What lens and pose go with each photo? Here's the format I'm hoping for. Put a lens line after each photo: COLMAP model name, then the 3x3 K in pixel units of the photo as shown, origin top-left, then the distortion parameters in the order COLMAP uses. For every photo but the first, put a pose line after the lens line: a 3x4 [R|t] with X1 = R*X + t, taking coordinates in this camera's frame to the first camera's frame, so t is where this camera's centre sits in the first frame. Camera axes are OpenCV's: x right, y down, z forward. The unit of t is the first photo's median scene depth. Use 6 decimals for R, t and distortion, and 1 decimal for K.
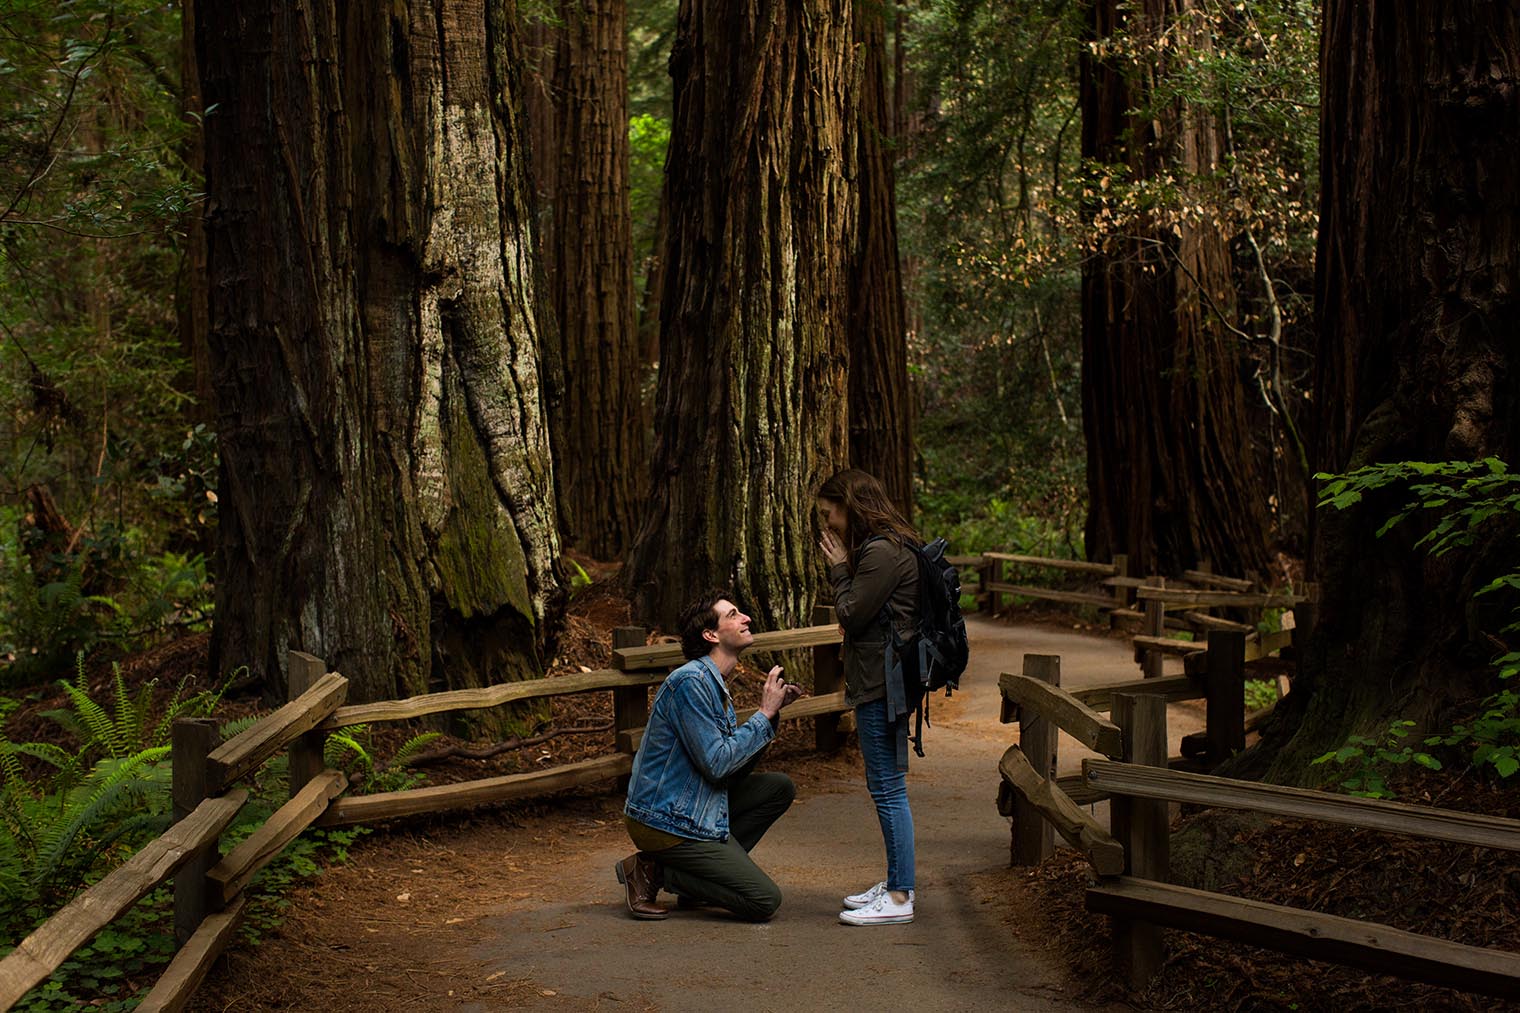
lens RADIAL K [[2188.8, 0, 760.0], [0, 2188.8, 506.5], [0, 0, 1]] dist [-0.180337, 0.367227]
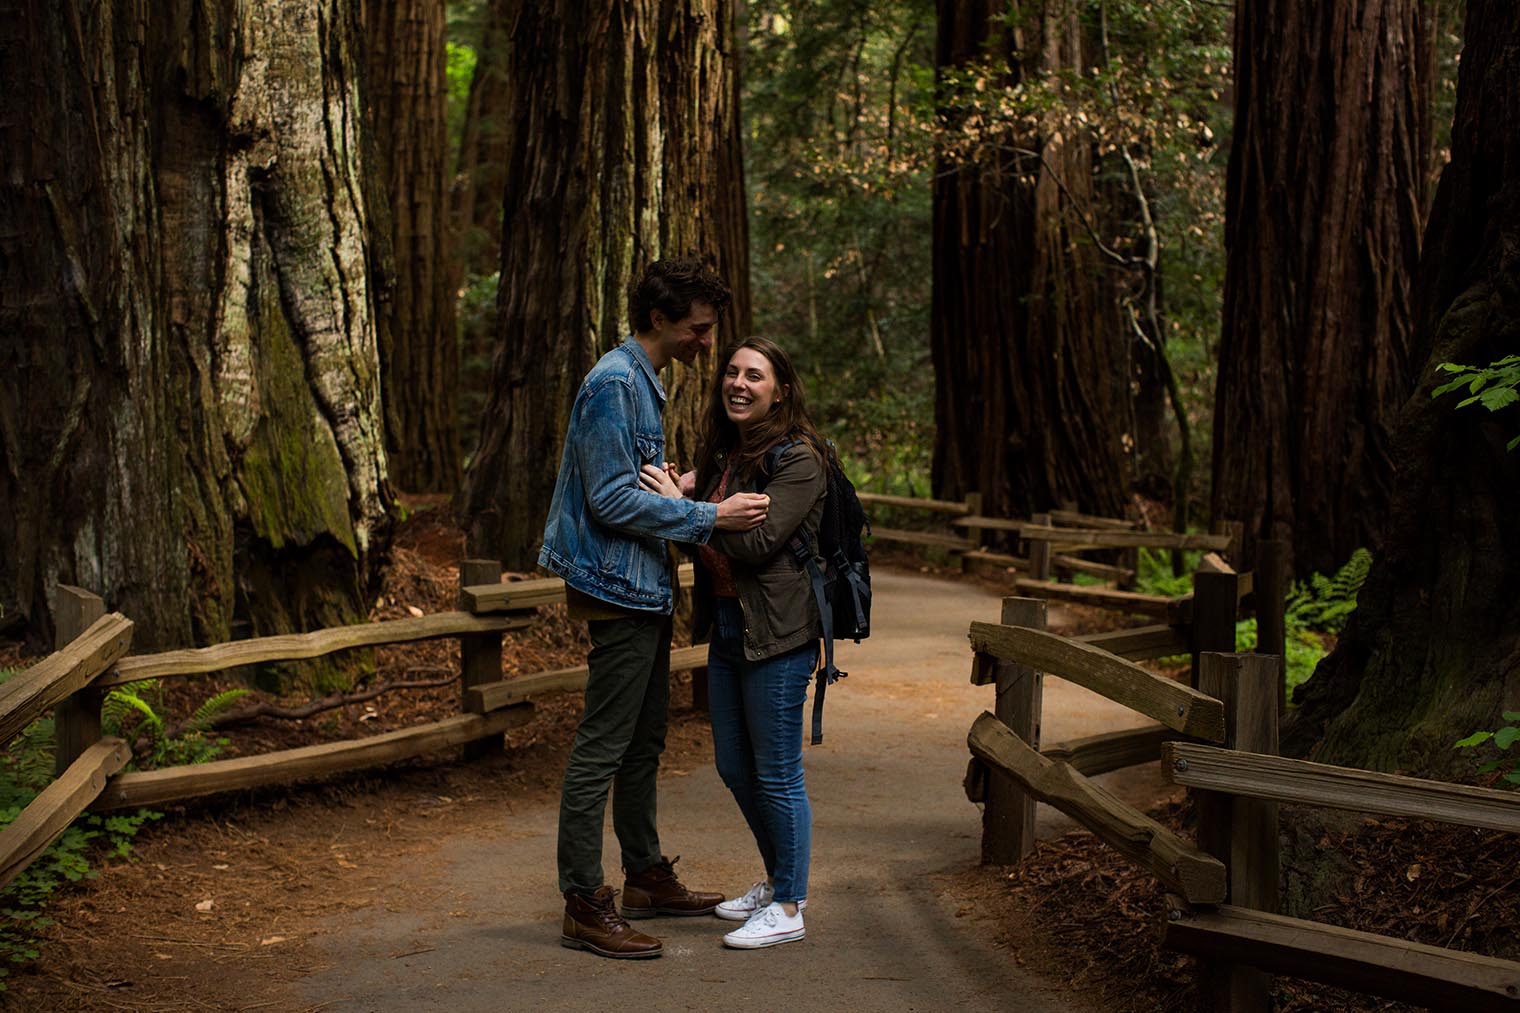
lens RADIAL K [[2188.8, 0, 760.0], [0, 2188.8, 506.5], [0, 0, 1]] dist [-0.180337, 0.367227]
pose [[0.995374, 0.013409, 0.095135, -0.028586], [-0.015894, 0.999551, 0.025411, 0.010576], [-0.094751, -0.026806, 0.995140, 0.148745]]
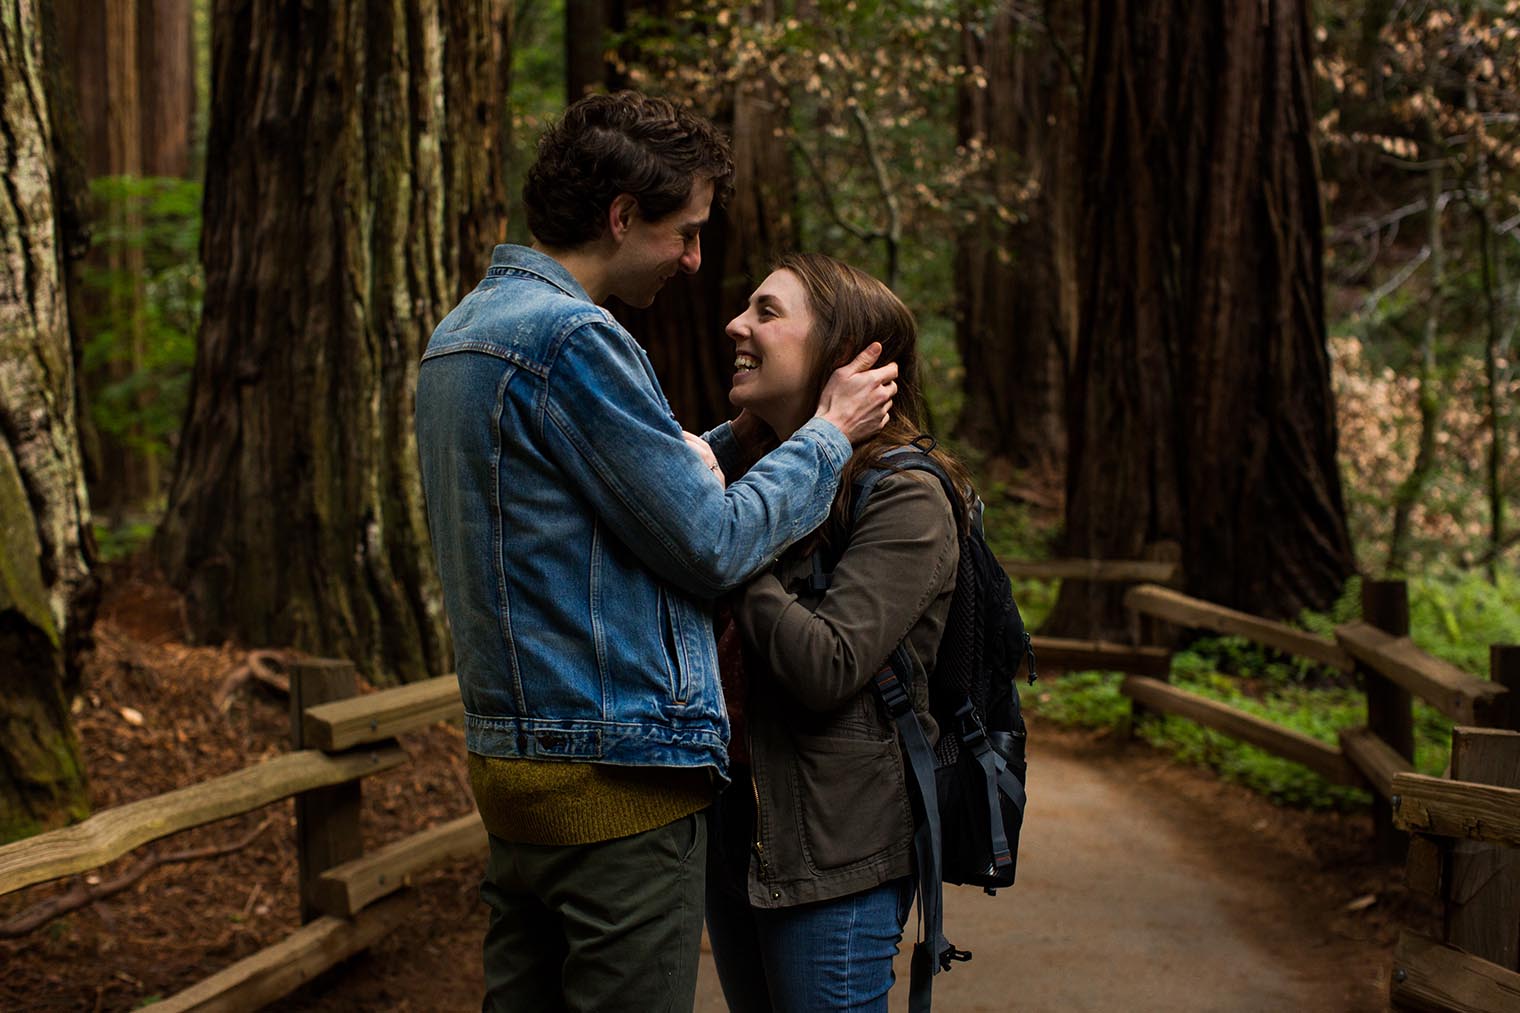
lens RADIAL K [[2188.8, 0, 760.0], [0, 2188.8, 506.5], [0, 0, 1]] dist [-0.180337, 0.367227]
pose [[0.951906, -0.010764, 0.306202, -0.099644], [0.004167, 0.999745, 0.022191, 0.007706], [-0.306362, -0.019848, 0.951708, 0.422427]]
